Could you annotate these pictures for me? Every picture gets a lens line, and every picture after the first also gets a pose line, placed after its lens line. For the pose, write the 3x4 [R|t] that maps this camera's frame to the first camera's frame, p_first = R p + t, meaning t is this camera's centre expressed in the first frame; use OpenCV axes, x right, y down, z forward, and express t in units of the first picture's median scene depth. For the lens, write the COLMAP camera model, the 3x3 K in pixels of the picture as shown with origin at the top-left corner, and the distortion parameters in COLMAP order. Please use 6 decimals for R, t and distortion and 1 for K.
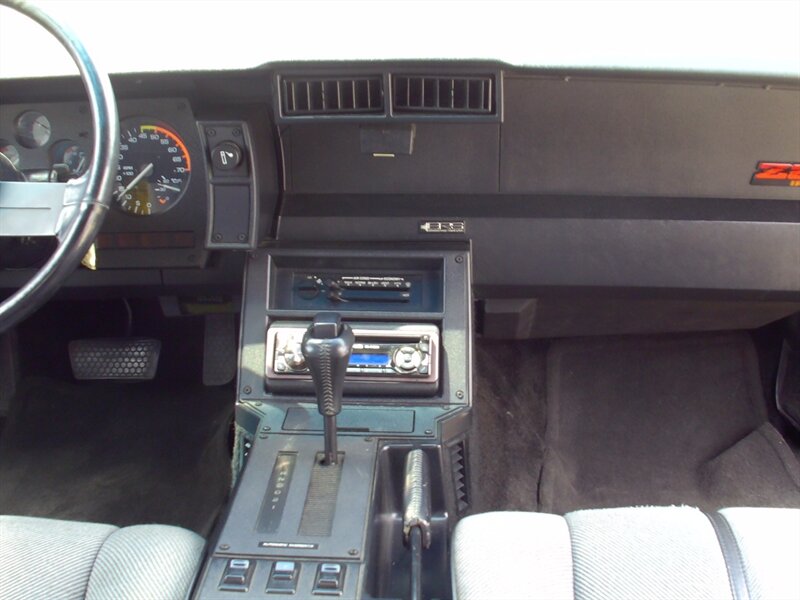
lens RADIAL K [[997.1, 0, 392.3], [0, 997.1, 299.7], [0, 0, 1]] dist [-0.138570, 0.000000]
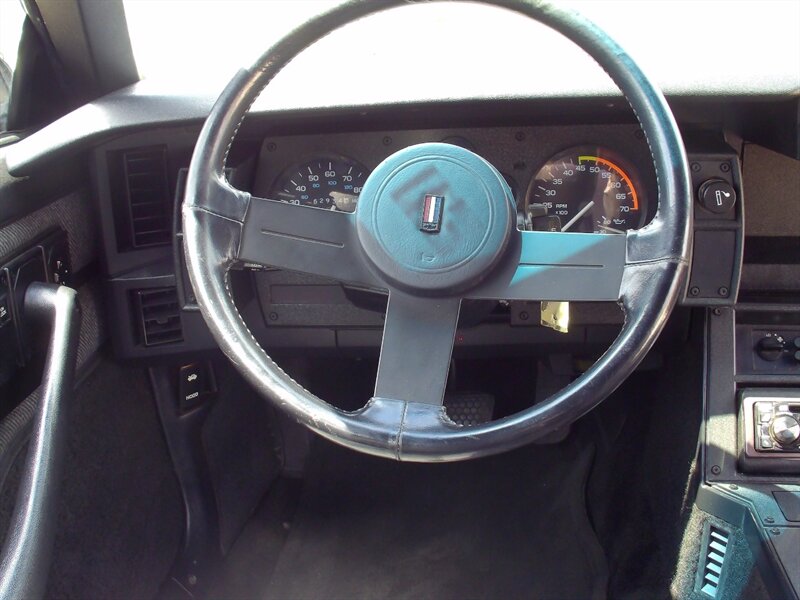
lens RADIAL K [[997.1, 0, 402.2], [0, 997.1, 301.5], [0, 0, 1]] dist [-0.138570, 0.000000]
pose [[0.999026, -0.001194, -0.044109, -0.367420], [0.000725, 0.999943, -0.010651, -0.043259], [0.044119, 0.010609, 0.998970, 0.147194]]
